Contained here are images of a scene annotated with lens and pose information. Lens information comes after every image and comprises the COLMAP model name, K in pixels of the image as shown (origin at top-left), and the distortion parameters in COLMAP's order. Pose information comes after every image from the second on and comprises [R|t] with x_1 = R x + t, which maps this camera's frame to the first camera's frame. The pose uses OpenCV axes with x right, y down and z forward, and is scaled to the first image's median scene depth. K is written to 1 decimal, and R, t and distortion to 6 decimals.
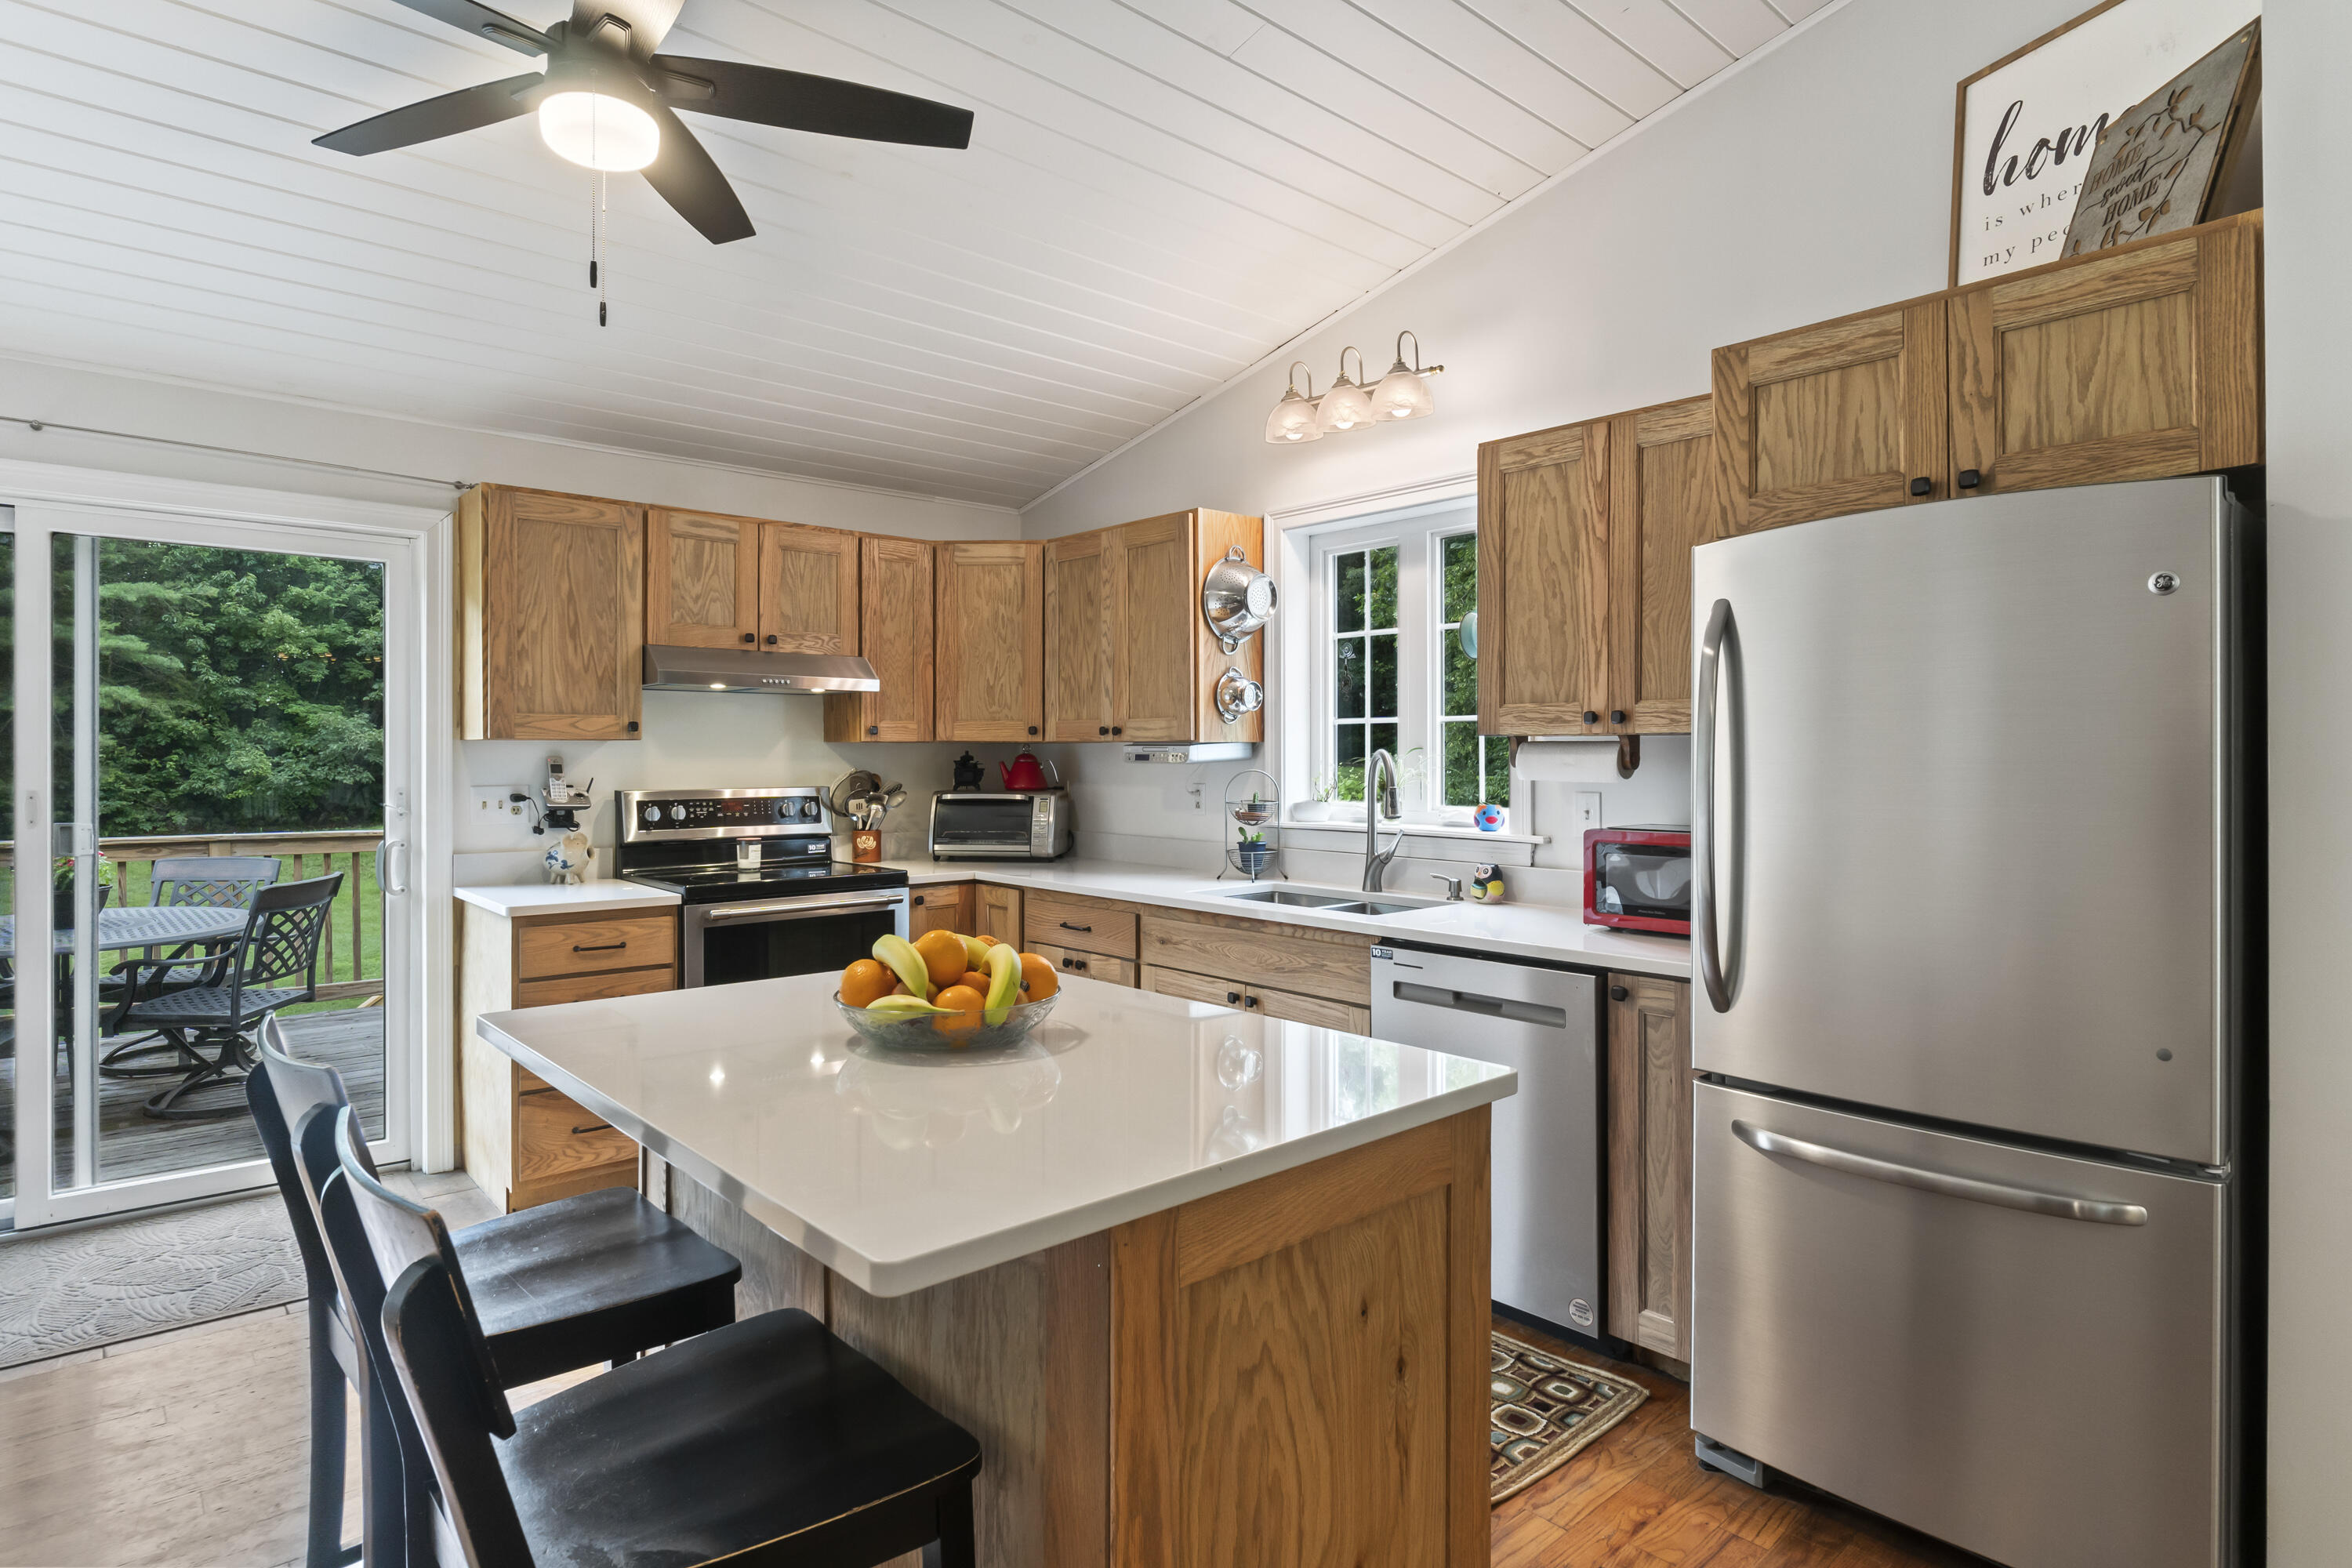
lens RADIAL K [[1231.0, 0, 1173.9], [0, 1231.0, 763.8], [0, 0, 1]] dist [-0.004824, -0.001564]
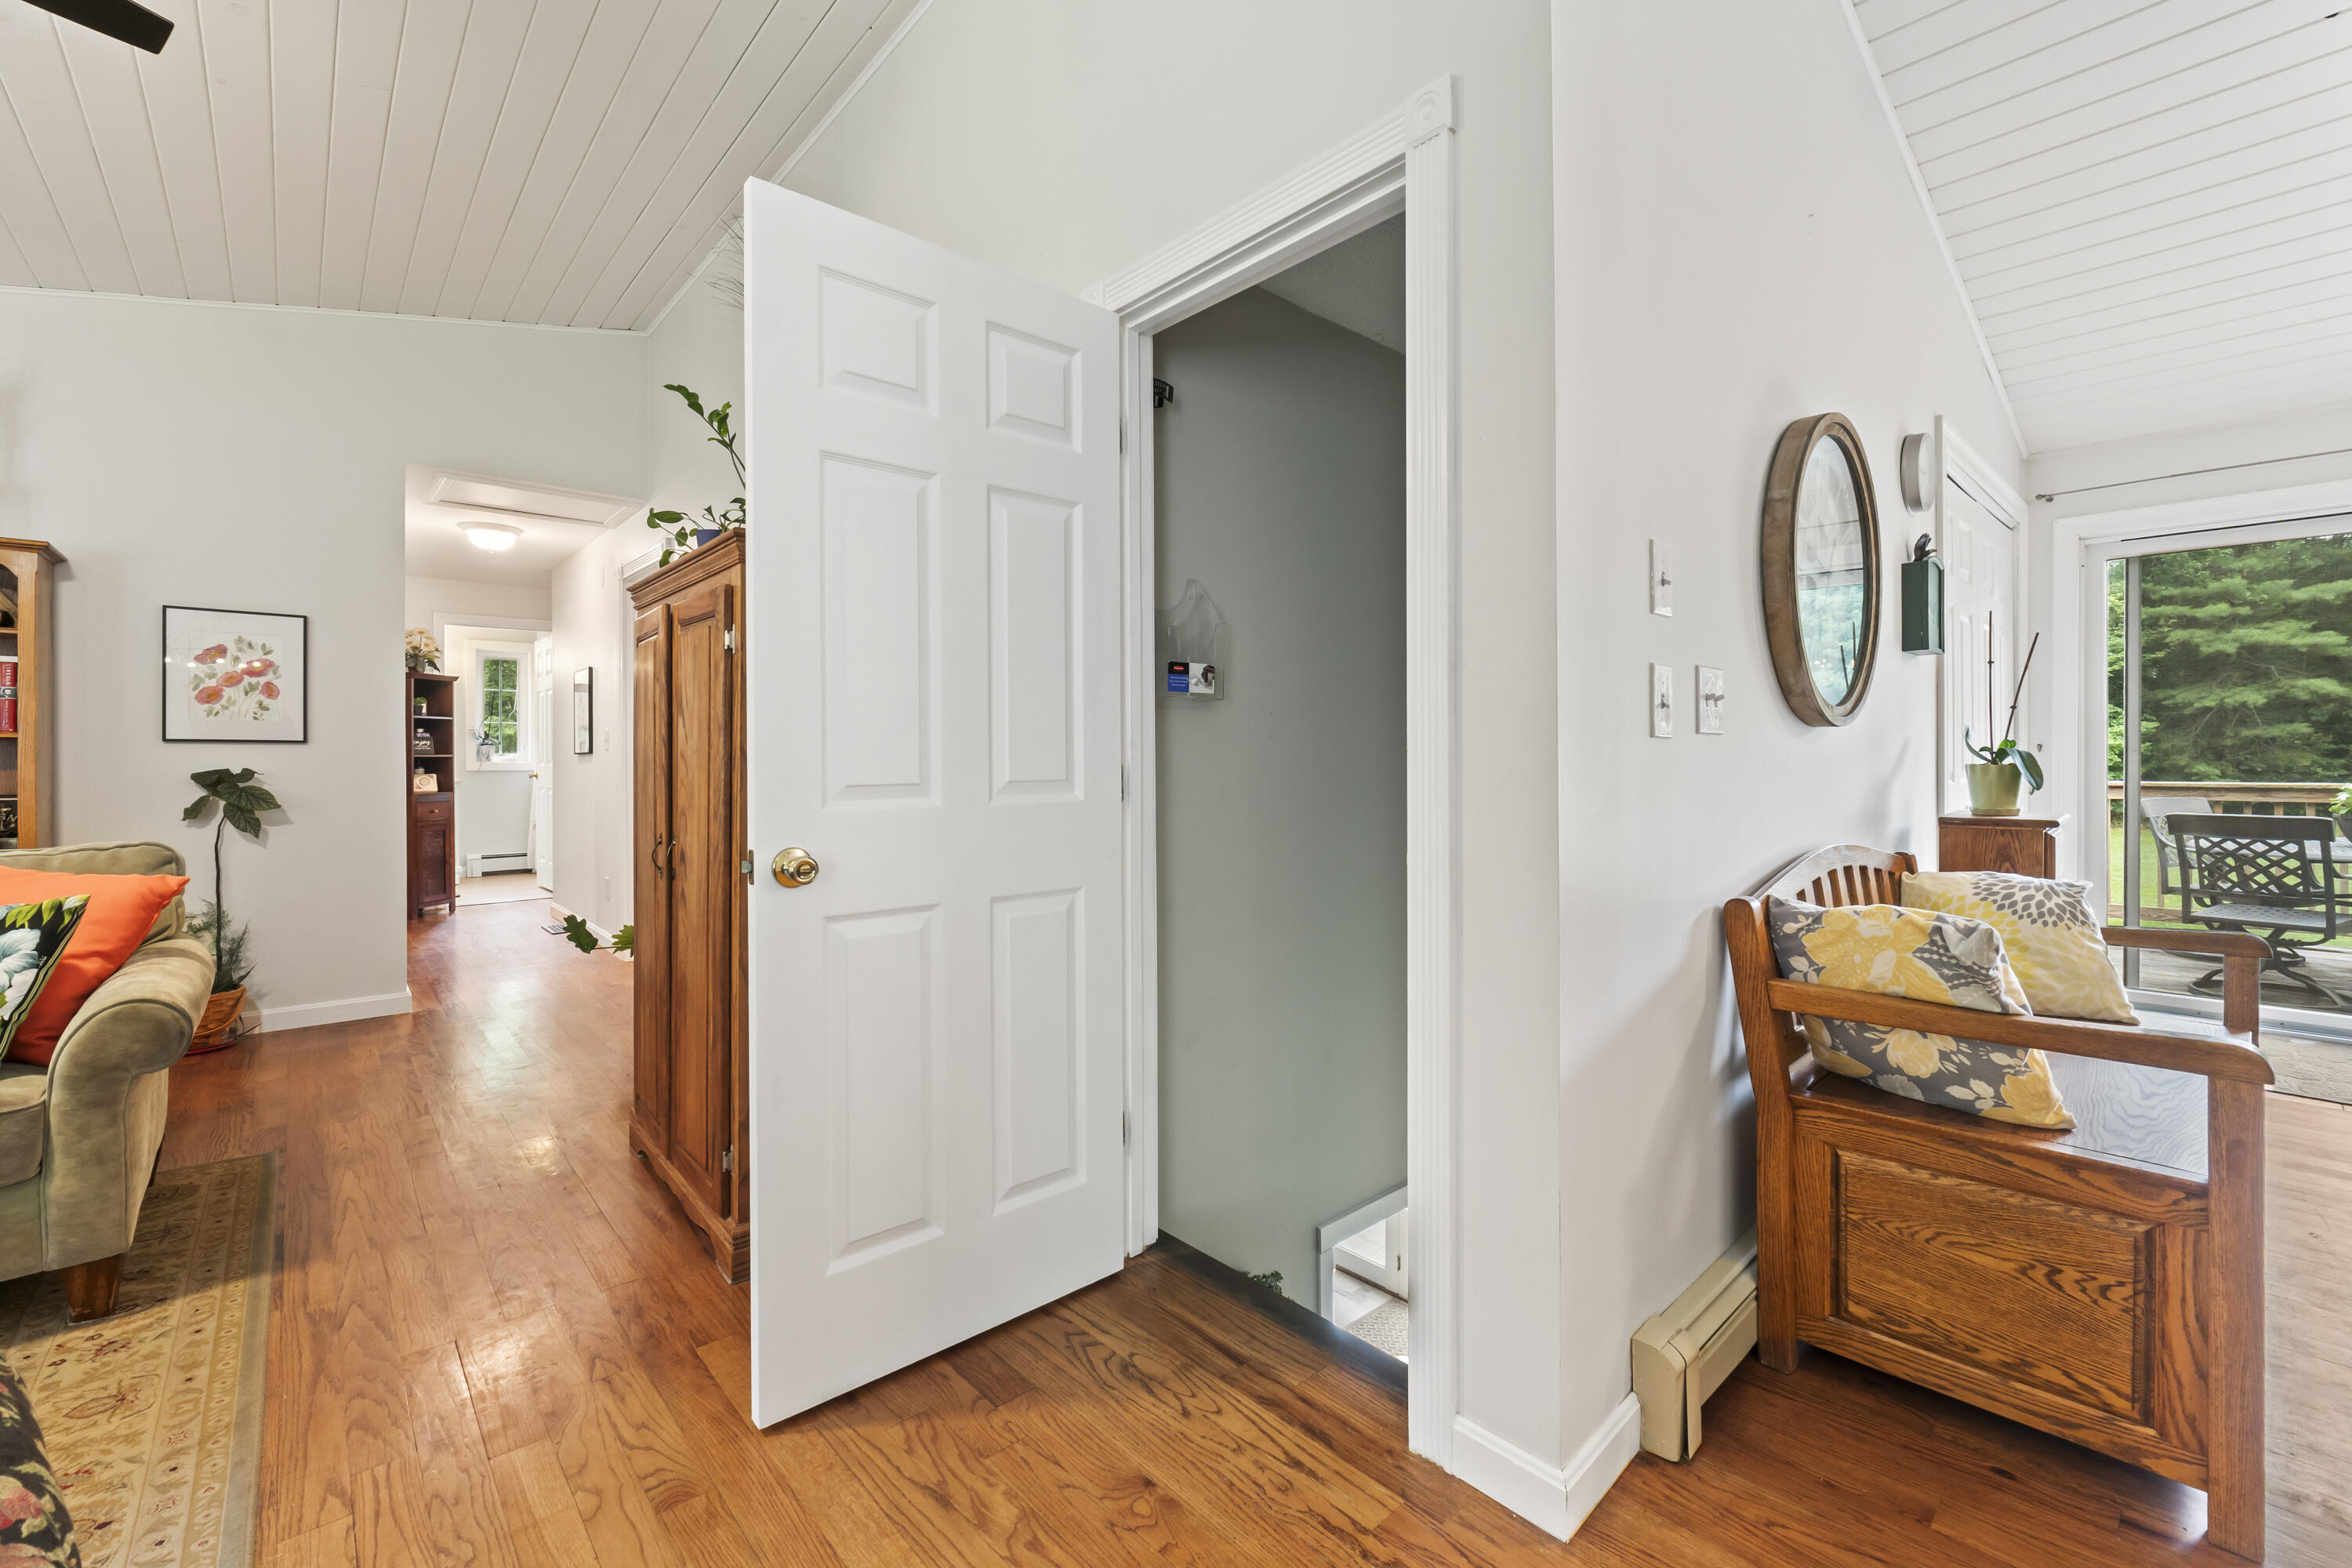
lens RADIAL K [[981.0, 0, 1175.2], [0, 981.0, 758.3], [0, 0, 1]] dist [-0.007842, 0.000078]
pose [[0.002609, 0.002432, -0.999994, 0.096598], [0.001289, 0.999996, 0.002435, 0.050605], [0.999996, -0.001296, 0.002606, -0.288780]]
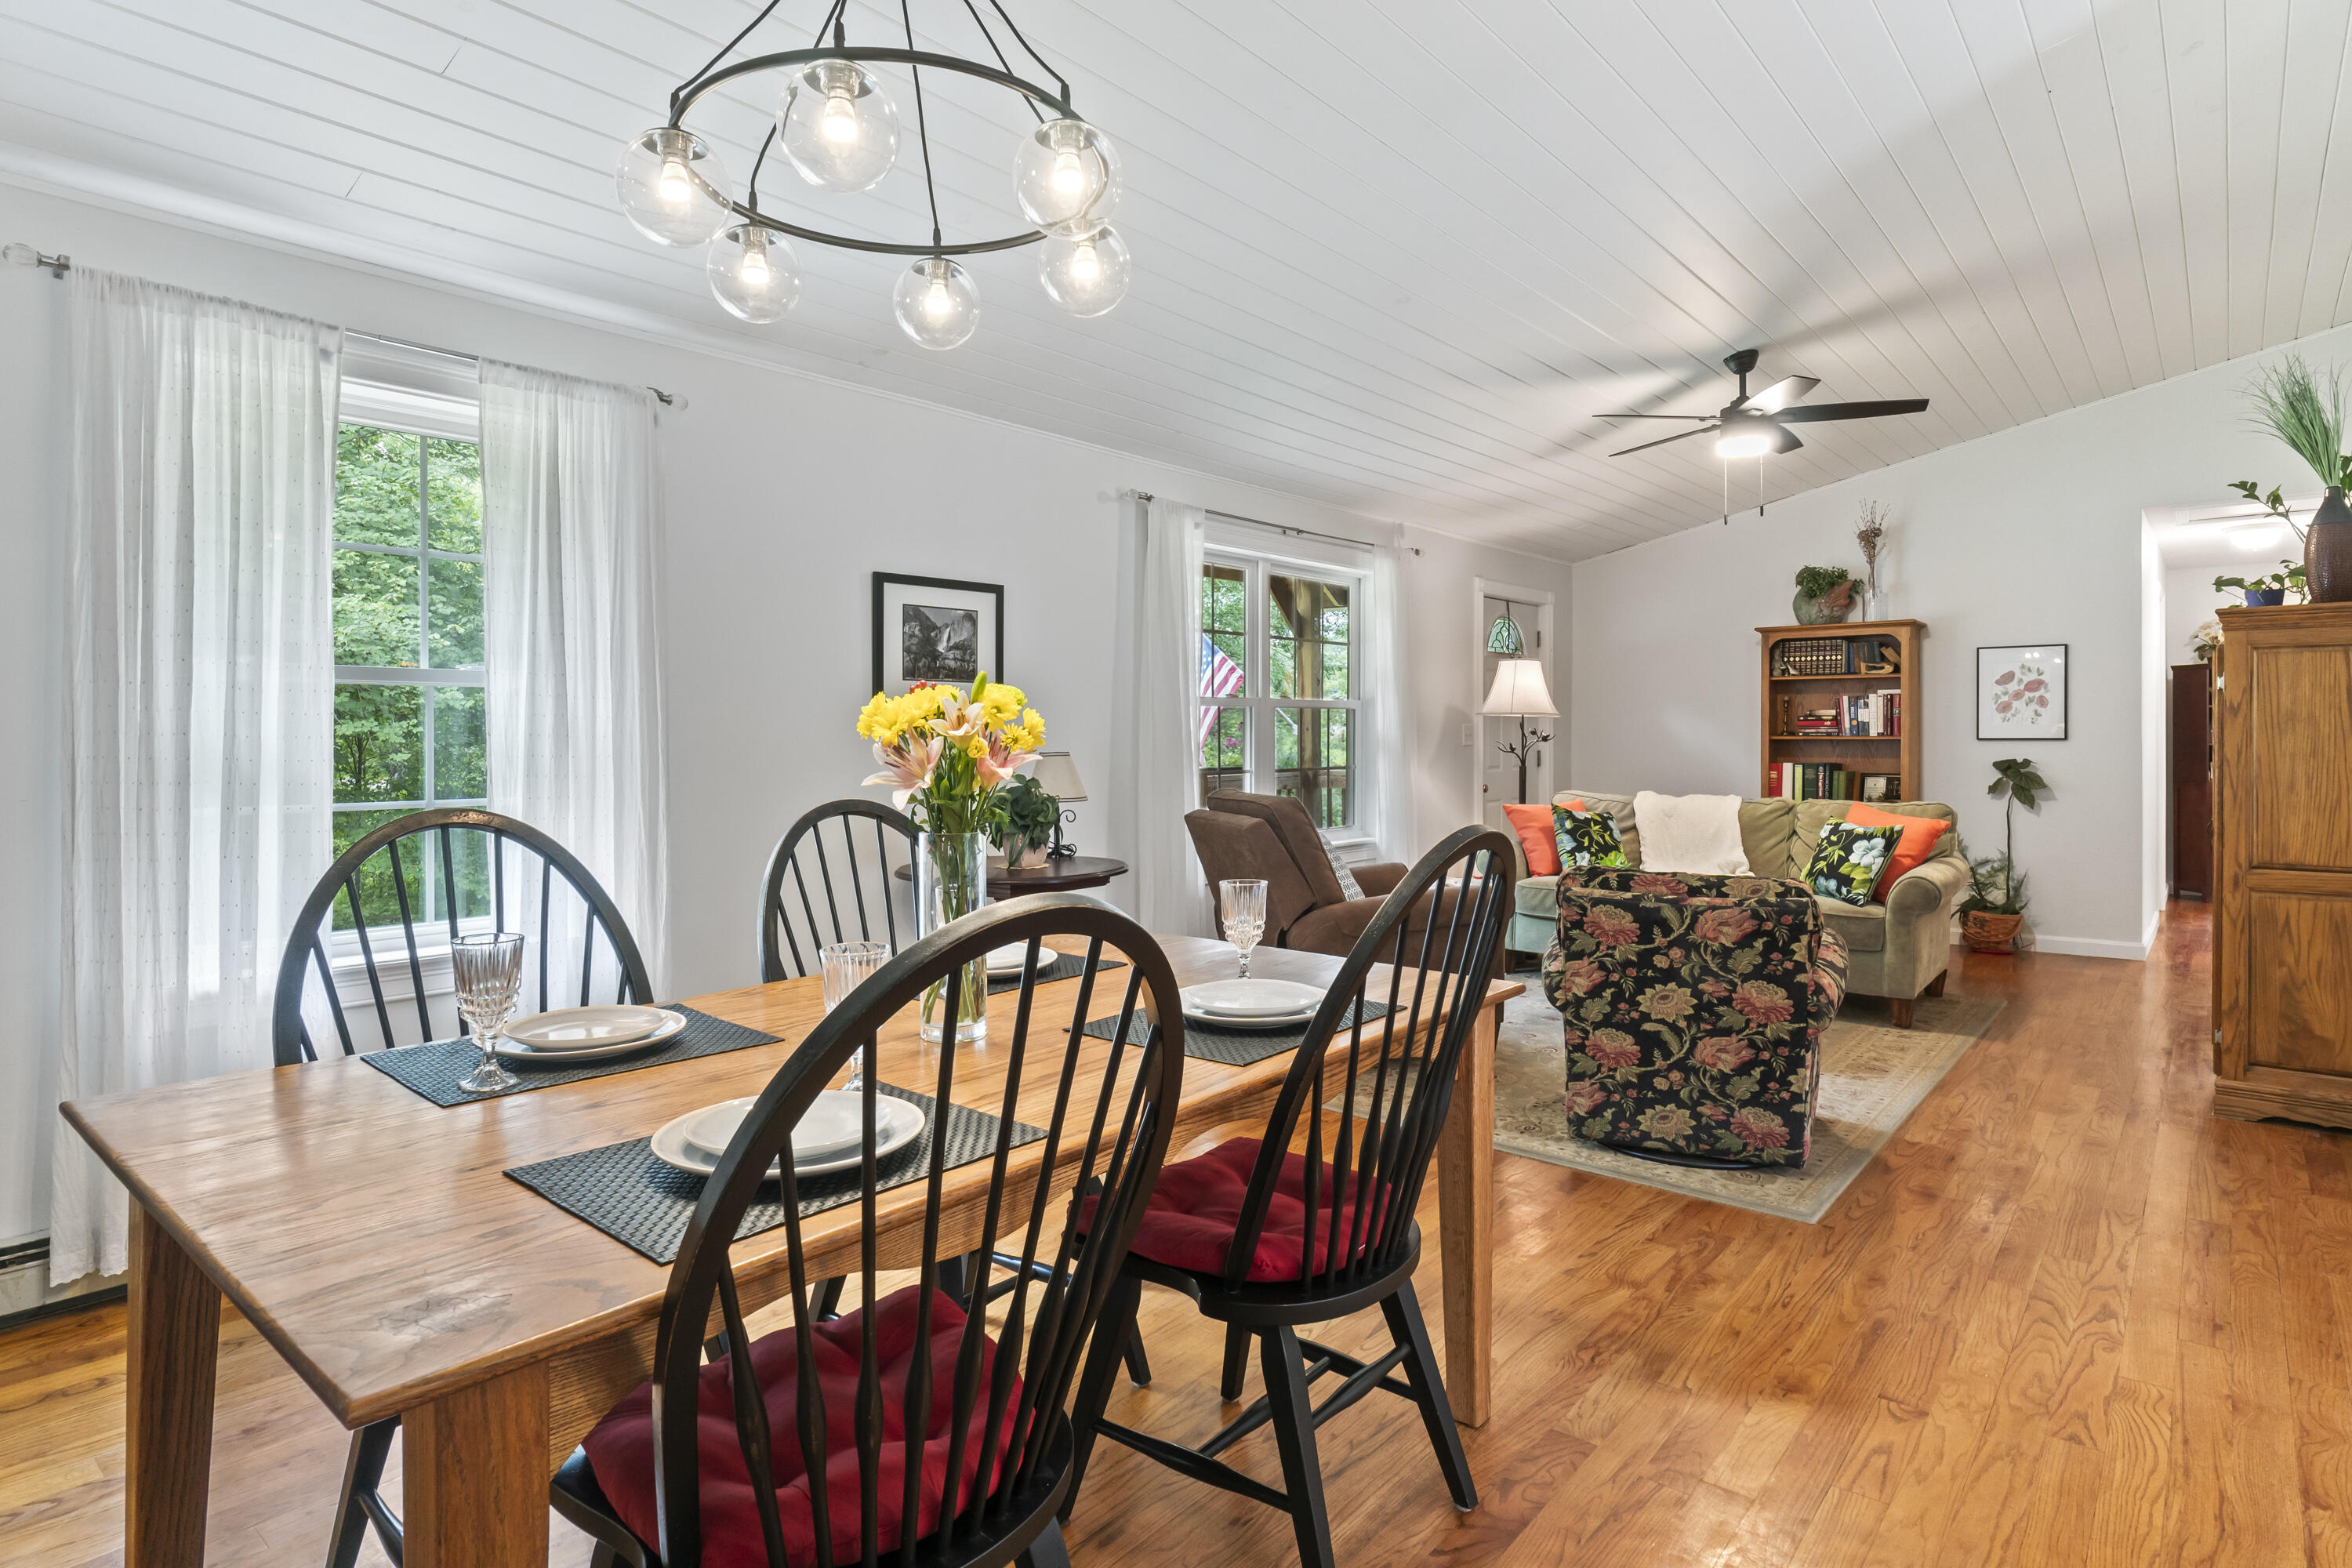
lens RADIAL K [[1252.1, 0, 1177.5], [0, 1252.1, 750.0], [0, 0, 1]] dist [-0.003226, -0.000711]
pose [[-0.990664, 0.007274, -0.136135, 0.527946], [0.005895, 0.999927, 0.010536, 0.024609], [0.136202, 0.009635, -0.990634, 0.348201]]
